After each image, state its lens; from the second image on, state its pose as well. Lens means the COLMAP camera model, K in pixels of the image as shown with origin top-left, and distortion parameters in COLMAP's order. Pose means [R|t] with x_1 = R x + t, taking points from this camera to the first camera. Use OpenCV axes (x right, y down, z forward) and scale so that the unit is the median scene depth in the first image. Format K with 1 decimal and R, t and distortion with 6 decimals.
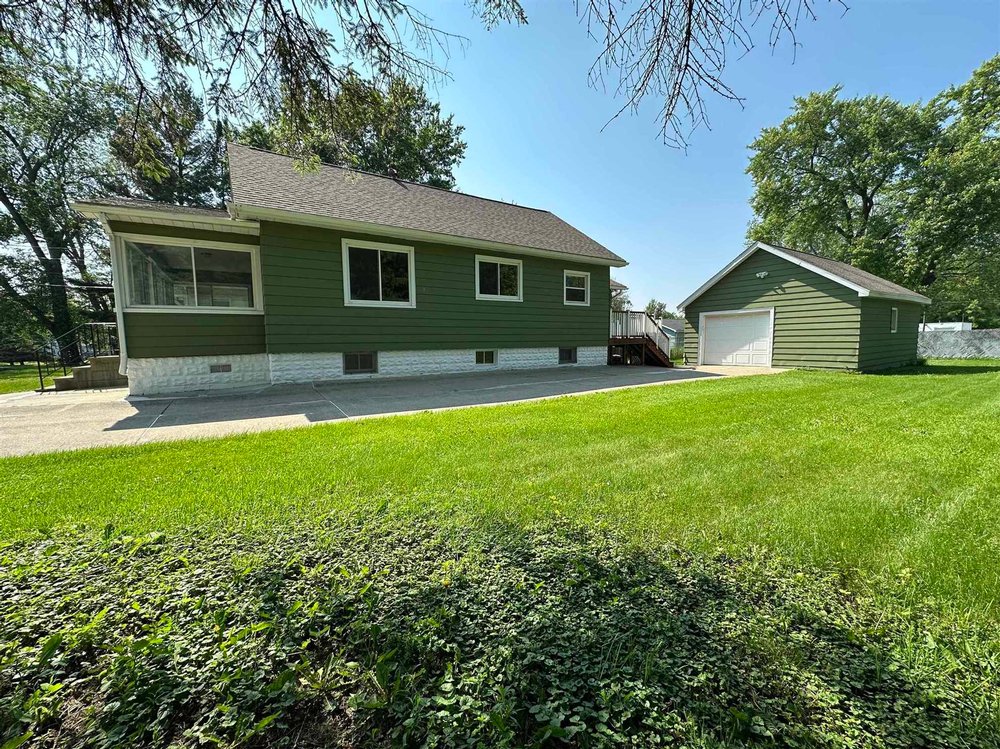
lens RADIAL K [[397.7, 0, 500.0], [0, 397.7, 374.5], [0, 0, 1]] dist [-0.000499, -0.000248]
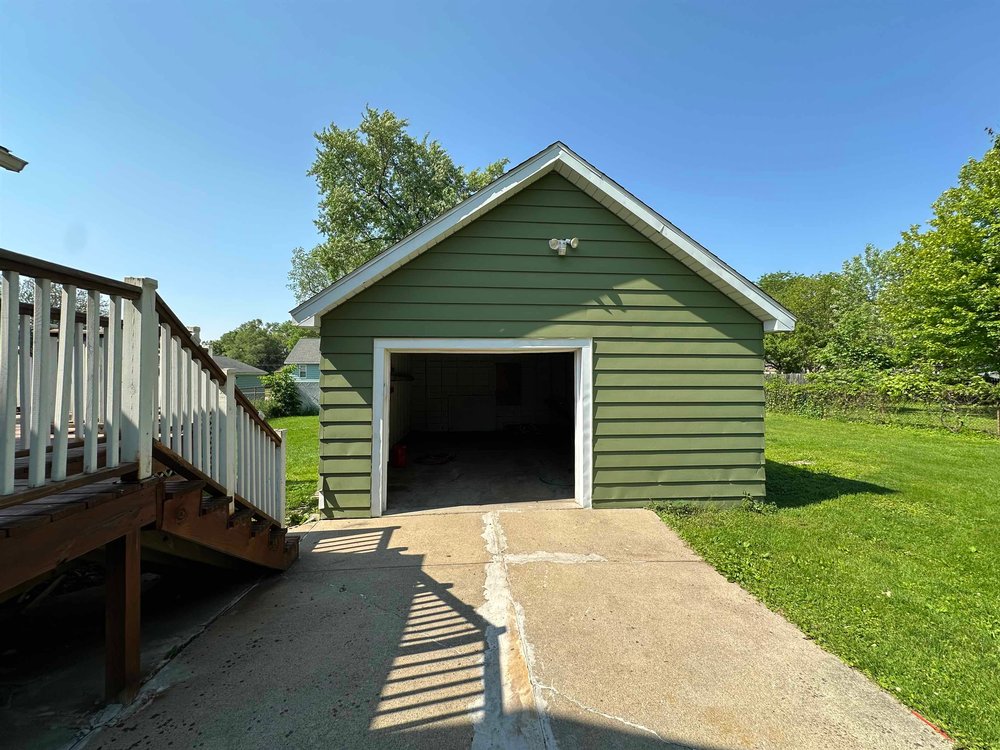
lens RADIAL K [[397.7, 0, 500.0], [0, 397.7, 375.0], [0, 0, 1]] dist [-0.000499, -0.000248]
pose [[0.480019, 0.018387, 0.877065, 0.293290], [0.064612, 0.996324, -0.056250, -0.108776], [-0.874875, 0.083670, 0.477066, 0.799411]]
